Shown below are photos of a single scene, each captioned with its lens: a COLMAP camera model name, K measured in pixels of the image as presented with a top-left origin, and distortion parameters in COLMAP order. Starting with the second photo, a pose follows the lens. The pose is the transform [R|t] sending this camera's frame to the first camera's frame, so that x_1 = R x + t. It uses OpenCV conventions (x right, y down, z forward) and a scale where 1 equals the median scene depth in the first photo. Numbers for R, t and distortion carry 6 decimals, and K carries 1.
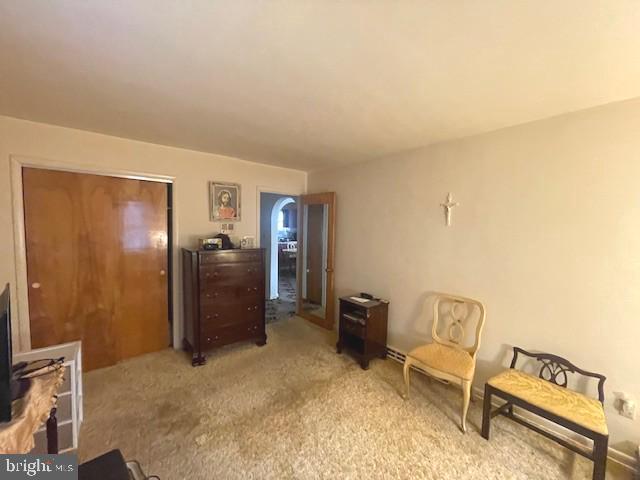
lens RADIAL K [[253.7, 0, 321.4], [0, 253.7, 241.3], [0, 0, 1]] dist [-0.001626, -0.000211]
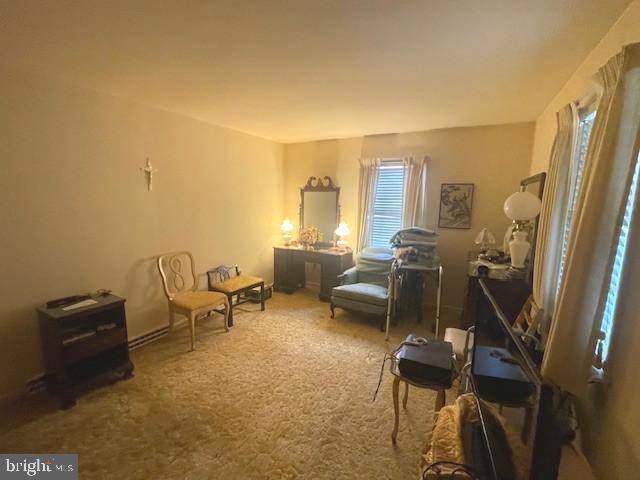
lens RADIAL K [[253.7, 0, 321.7], [0, 253.7, 237.8], [0, 0, 1]] dist [-0.001626, -0.000211]
pose [[-0.339472, -0.166918, 0.925687, -0.715443], [0.028695, 0.981833, 0.187566, -0.047912], [-0.940178, 0.090236, -0.328515, 0.704032]]
